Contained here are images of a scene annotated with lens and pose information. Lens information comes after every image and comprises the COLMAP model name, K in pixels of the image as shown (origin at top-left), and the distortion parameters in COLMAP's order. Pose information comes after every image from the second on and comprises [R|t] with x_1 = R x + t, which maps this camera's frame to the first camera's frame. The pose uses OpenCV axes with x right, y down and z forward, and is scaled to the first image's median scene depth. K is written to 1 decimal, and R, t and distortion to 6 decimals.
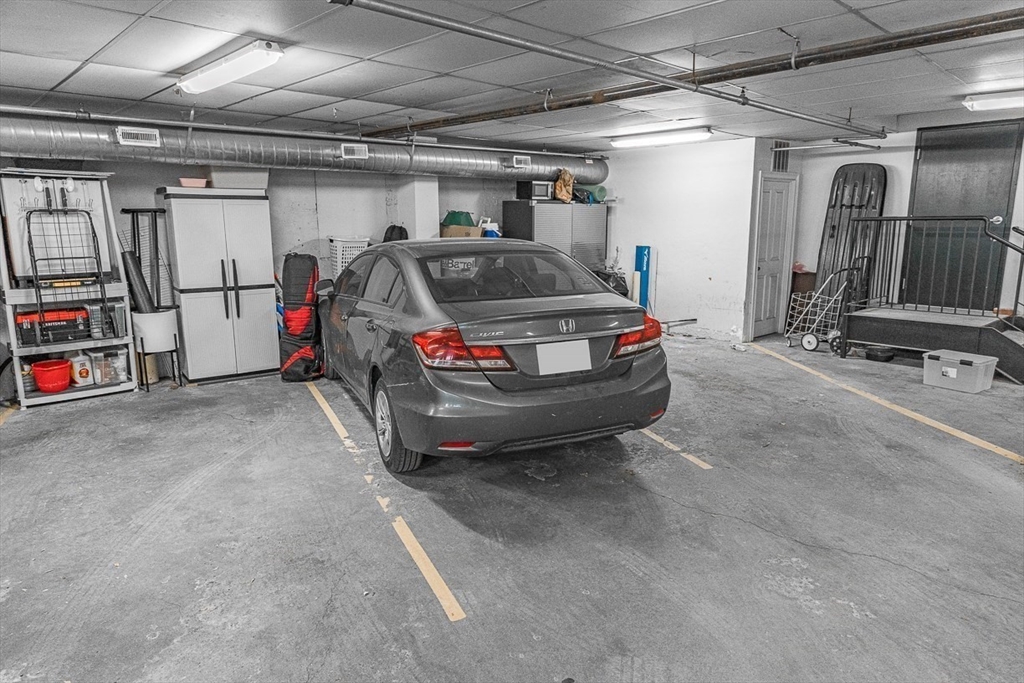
lens RADIAL K [[635.1, 0, 512.0], [0, 635.1, 341.5], [0, 0, 1]] dist [0.000300, 0.000045]
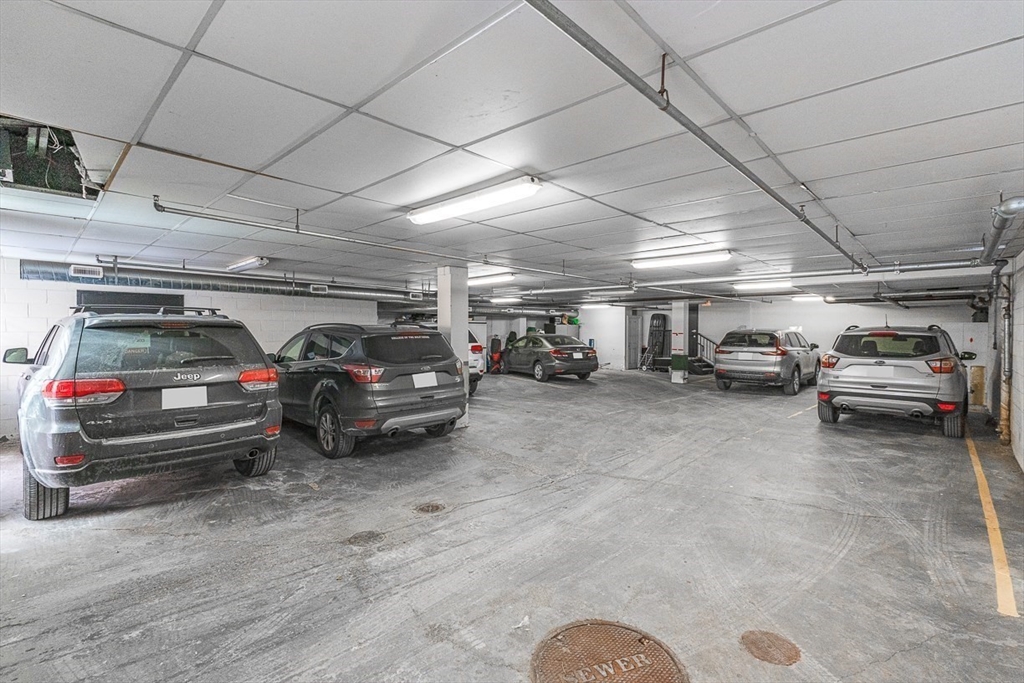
lens RADIAL K [[462.9, 0, 512.0], [0, 462.9, 341.5], [0, 0, 1]] dist [0.000100, -0.000002]
pose [[0.999380, 0.006389, 0.034627, -0.261885], [-0.000519, 0.985966, -0.166946, 0.243678], [-0.035207, 0.166824, 0.985358, -1.219775]]
